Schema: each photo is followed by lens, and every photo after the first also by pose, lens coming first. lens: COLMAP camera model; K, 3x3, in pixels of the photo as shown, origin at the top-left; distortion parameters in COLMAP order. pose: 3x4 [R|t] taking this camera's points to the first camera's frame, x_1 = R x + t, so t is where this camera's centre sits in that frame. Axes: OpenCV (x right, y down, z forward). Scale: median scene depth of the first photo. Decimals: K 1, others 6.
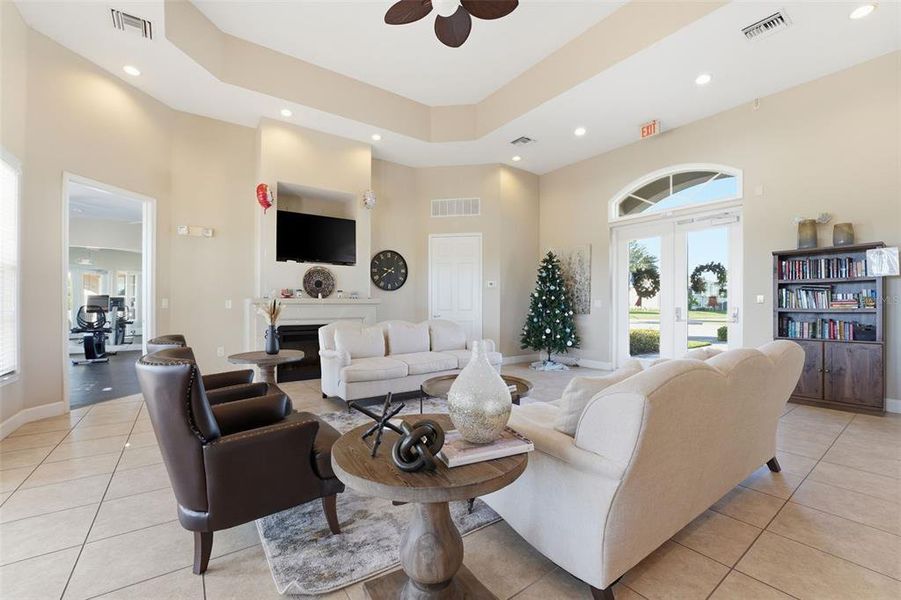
lens RADIAL K [[375.6, 0, 447.6], [0, 375.6, 302.6], [0, 0, 1]] dist [-0.009478, 0.000026]
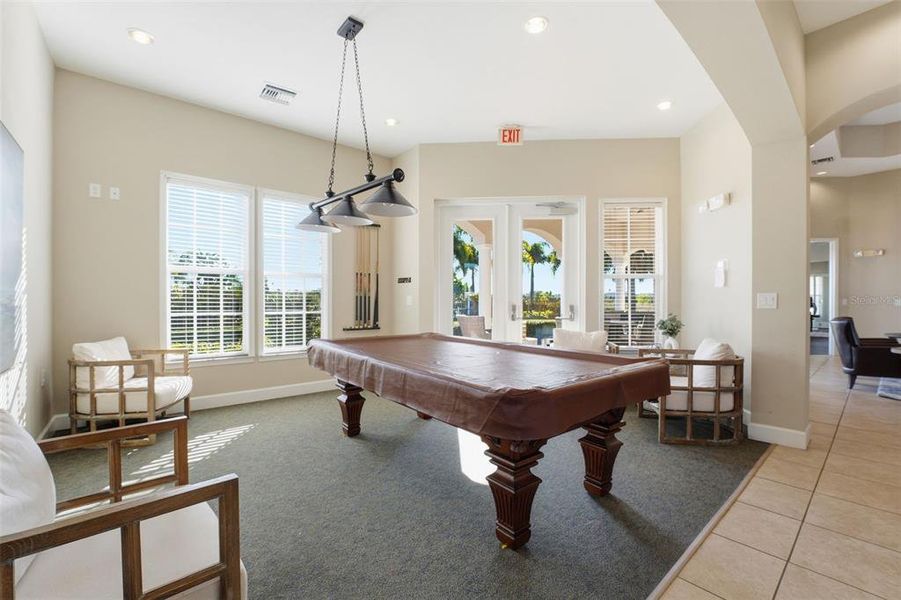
lens RADIAL K [[375.6, 0, 447.2], [0, 375.6, 299.2], [0, 0, 1]] dist [-0.009478, 0.000026]
pose [[0.087036, -0.000663, -0.996205, 0.904467], [0.004173, 0.999991, -0.000301, -0.014162], [0.996196, -0.004131, 0.087038, -1.114566]]
